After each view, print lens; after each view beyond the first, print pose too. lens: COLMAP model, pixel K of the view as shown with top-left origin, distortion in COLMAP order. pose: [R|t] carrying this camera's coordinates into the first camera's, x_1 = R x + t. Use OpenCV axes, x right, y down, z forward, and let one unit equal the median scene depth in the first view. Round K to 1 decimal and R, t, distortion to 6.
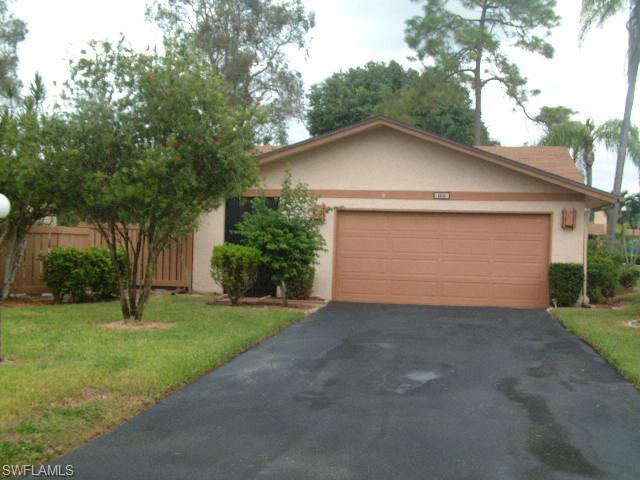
lens RADIAL K [[814.4, 0, 320.0], [0, 814.4, 240.0], [0, 0, 1]] dist [-0.200384, 0.502224]
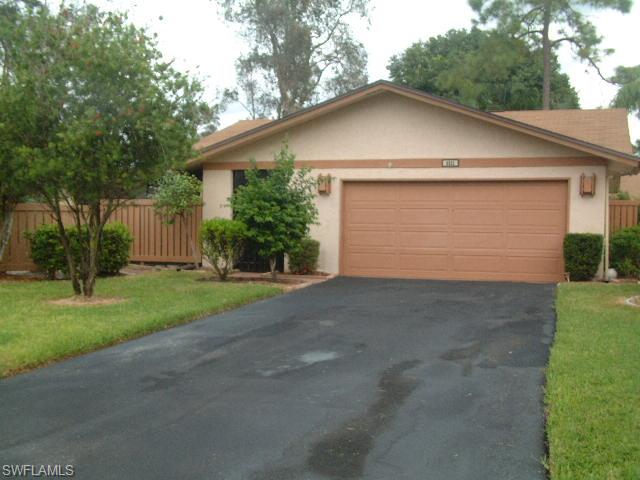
lens RADIAL K [[814.4, 0, 320.0], [0, 814.4, 240.0], [0, 0, 1]] dist [-0.200384, 0.502224]
pose [[0.987874, -0.012573, -0.154747, 0.144590], [0.017093, 0.999464, 0.027912, 0.005398], [0.154313, -0.030219, 0.987560, 0.050668]]
